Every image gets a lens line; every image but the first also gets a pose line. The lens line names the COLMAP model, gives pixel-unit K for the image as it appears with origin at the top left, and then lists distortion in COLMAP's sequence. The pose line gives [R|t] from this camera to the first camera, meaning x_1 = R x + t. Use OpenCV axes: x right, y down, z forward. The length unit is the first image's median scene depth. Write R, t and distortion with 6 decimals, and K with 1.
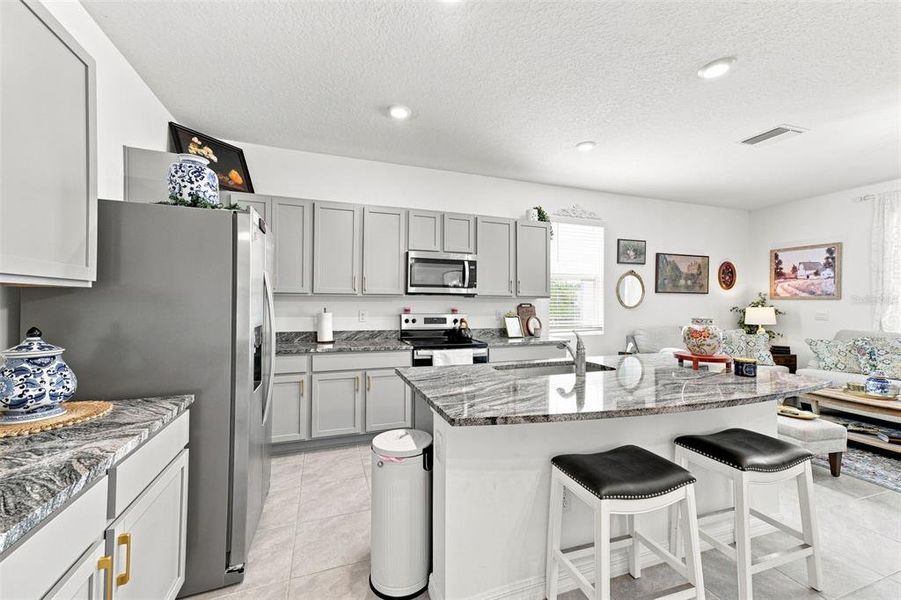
lens RADIAL K [[363.6, 0, 450.5], [0, 363.6, 300.0], [0, 0, 1]] dist [-0.009380, 0.026140]
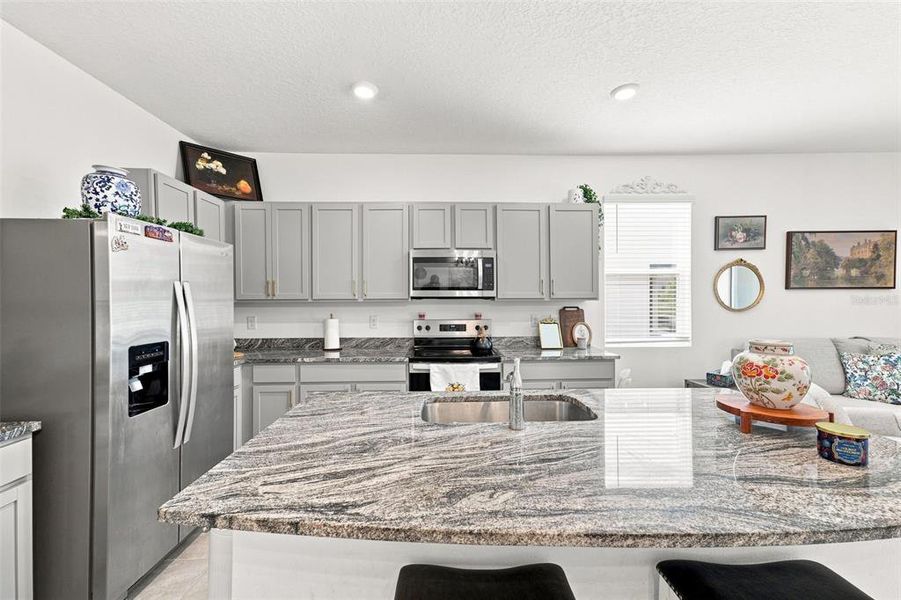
lens RADIAL K [[360.8, 0, 450.5], [0, 360.8, 300.0], [0, 0, 1]] dist [0.024981, 0.000500]
pose [[0.949686, -0.010218, -0.313037, 0.189874], [0.012919, 0.999895, 0.006553, -0.013086], [0.312937, -0.010267, 0.949718, 0.139842]]
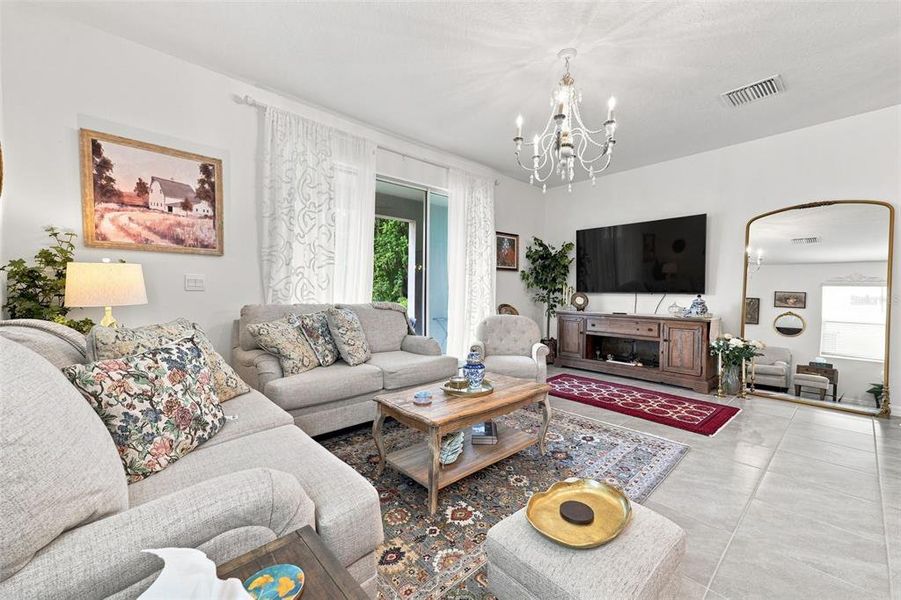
lens RADIAL K [[363.6, 0, 450.5], [0, 363.6, 300.0], [0, 0, 1]] dist [-0.009380, 0.026140]
pose [[-0.389990, -0.036715, 0.920087, 0.360064], [-0.013753, 0.999326, 0.034048, 0.045887], [-0.920716, 0.000624, -0.390232, 0.900175]]
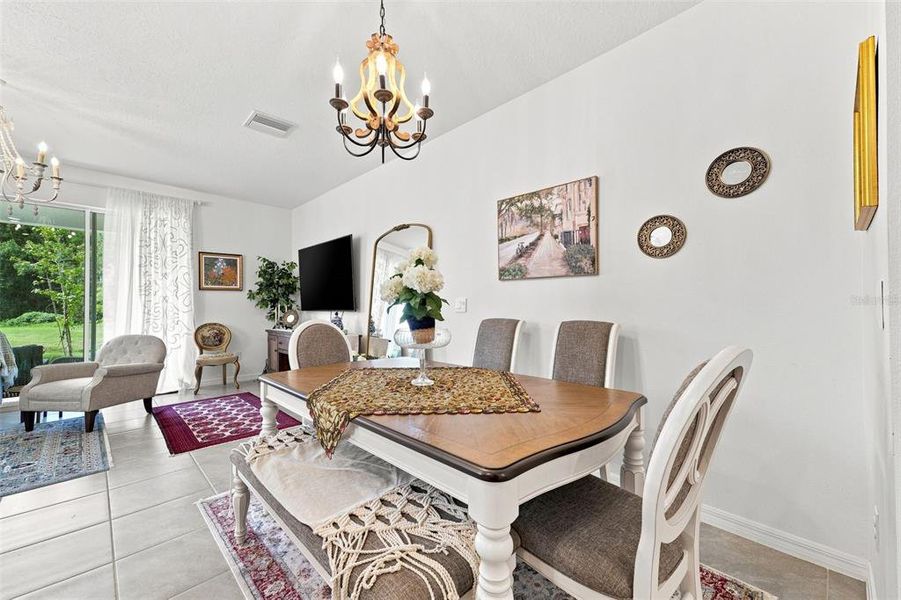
lens RADIAL K [[360.3, 0, 450.0], [0, 360.3, 300.8], [0, 0, 1]] dist [0.000192, 0.014487]
pose [[-0.416675, 0.006236, 0.909034, 0.013430], [-0.002398, 0.999965, -0.007959, 0.032339], [-0.909052, -0.005496, -0.416646, 0.144495]]
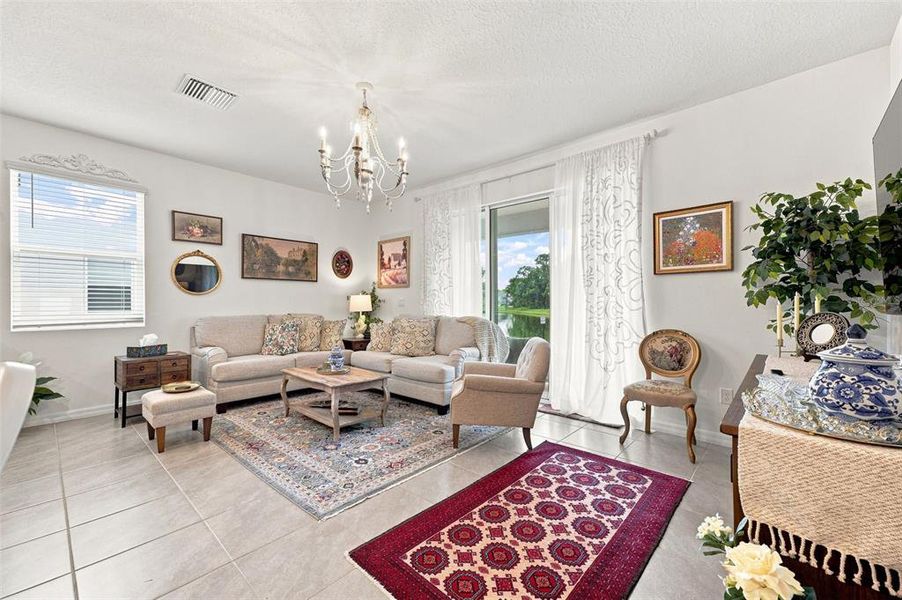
lens RADIAL K [[365.1, 0, 451.8], [0, 365.1, 300.7], [0, 0, 1]] dist [-0.013148, 0.029198]
pose [[0.879825, -0.003324, 0.475286, 0.645230], [0.003032, 0.999994, 0.001381, 0.039053], [-0.475287, 0.000226, 0.879831, -0.039846]]
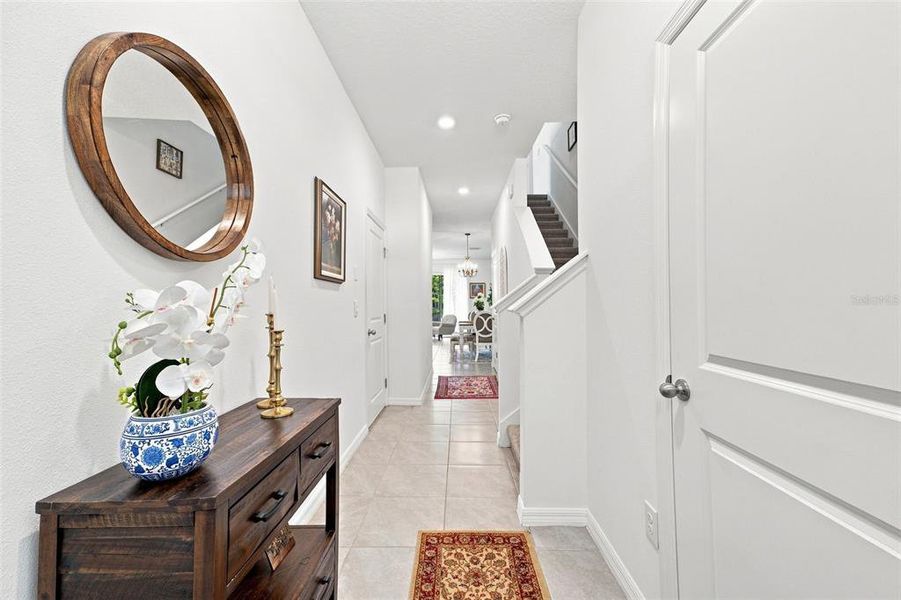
lens RADIAL K [[364.7, 0, 451.3], [0, 364.7, 300.6], [0, 0, 1]] dist [-0.013148, 0.029198]
pose [[0.351766, 0.001741, 0.936087, -1.280848], [0.006626, 0.999969, -0.004349, 0.024062], [-0.936065, 0.007732, 0.351743, -0.445805]]
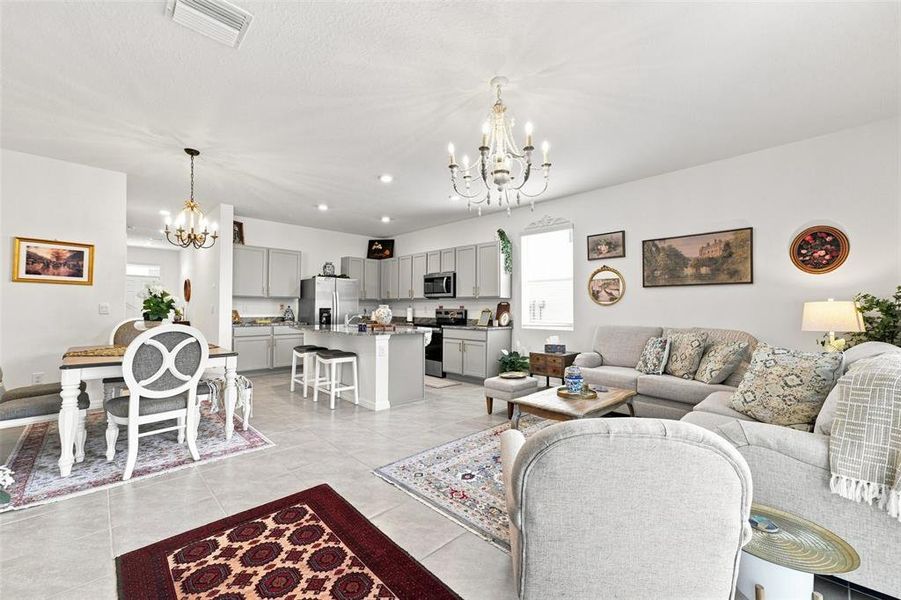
lens RADIAL K [[361.8, 0, 450.5], [0, 361.8, 300.0], [0, 0, 1]] dist [-0.041380, 0.050459]
pose [[0.416786, -0.026035, -0.908632, 1.243401], [0.001818, 0.999612, -0.027808, 0.036035], [0.909003, 0.009938, 0.416672, 0.251331]]
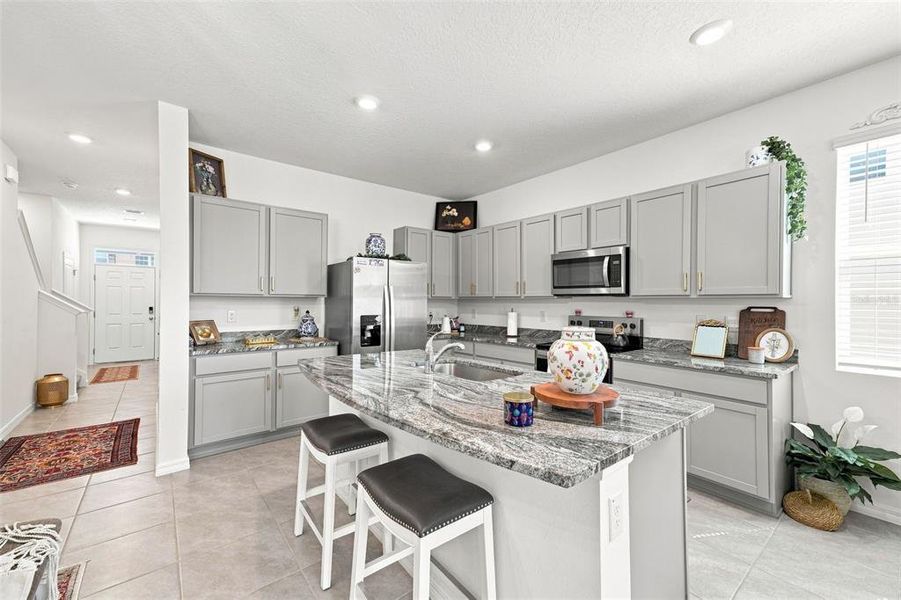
lens RADIAL K [[363.6, 0, 450.5], [0, 363.6, 300.0], [0, 0, 1]] dist [-0.009380, 0.026140]
pose [[0.327638, -0.009818, -0.944752, 0.565561], [0.000603, 0.999948, -0.010183, 0.004423], [0.944803, 0.002767, 0.327626, 0.297502]]
